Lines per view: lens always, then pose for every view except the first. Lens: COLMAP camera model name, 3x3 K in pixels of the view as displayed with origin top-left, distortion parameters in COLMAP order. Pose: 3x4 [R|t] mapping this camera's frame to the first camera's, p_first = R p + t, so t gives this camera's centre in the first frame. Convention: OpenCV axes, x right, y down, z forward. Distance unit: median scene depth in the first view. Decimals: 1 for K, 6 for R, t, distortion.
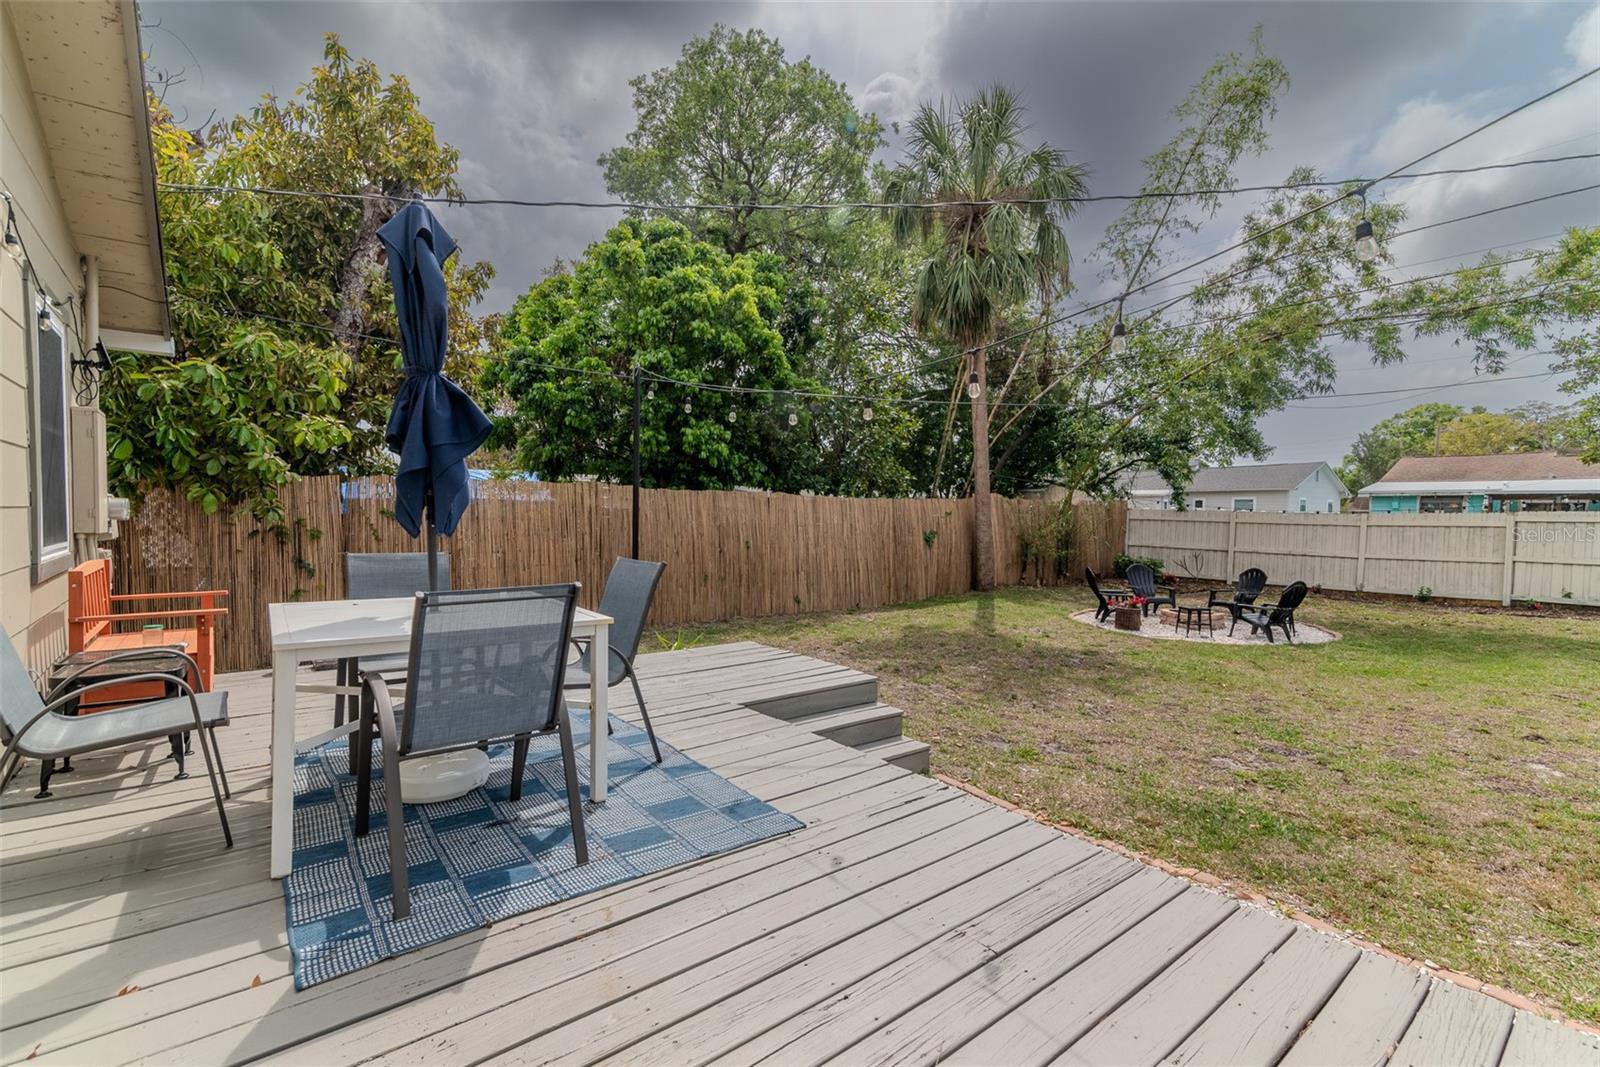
lens RADIAL K [[739.0, 0, 791.3], [0, 739.0, 526.8], [0, 0, 1]] dist [0.016850, -0.001266]
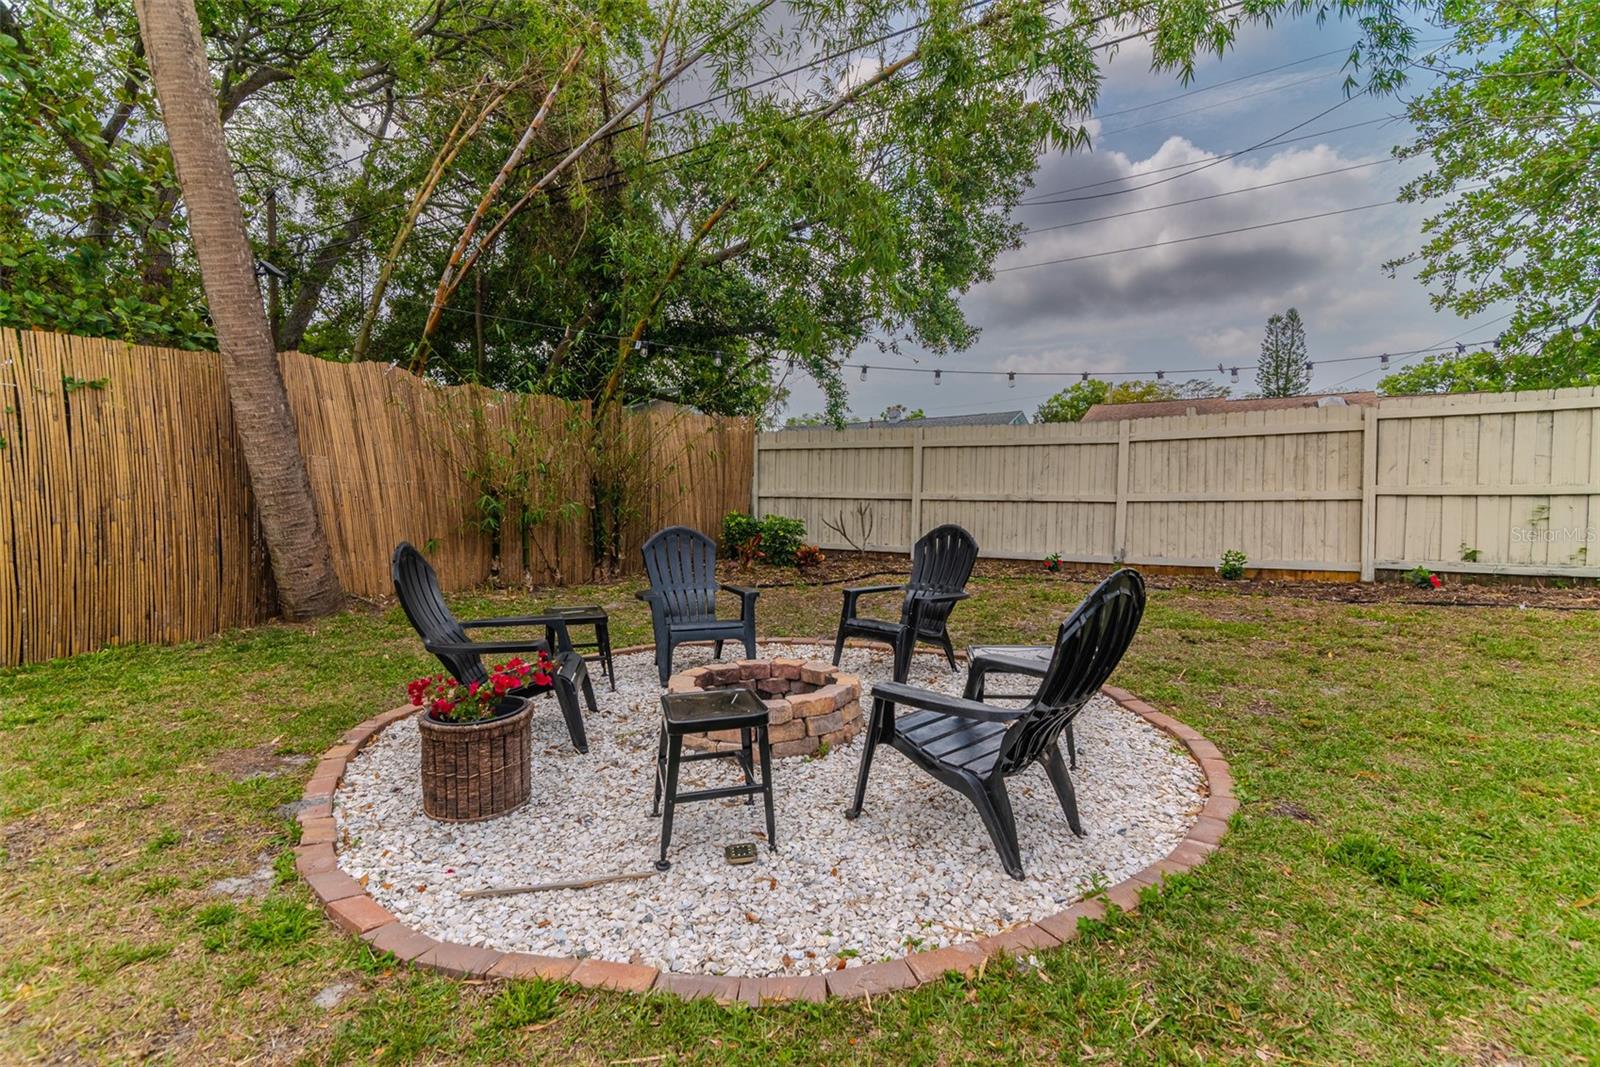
lens RADIAL K [[739.0, 0, 803.0], [0, 739.0, 542.0], [0, 0, 1]] dist [0.016850, -0.001266]
pose [[0.938717, -0.043243, 0.341966, 0.389628], [0.025570, 0.998102, 0.056025, 0.037563], [-0.343739, -0.043848, 0.938041, 0.617407]]
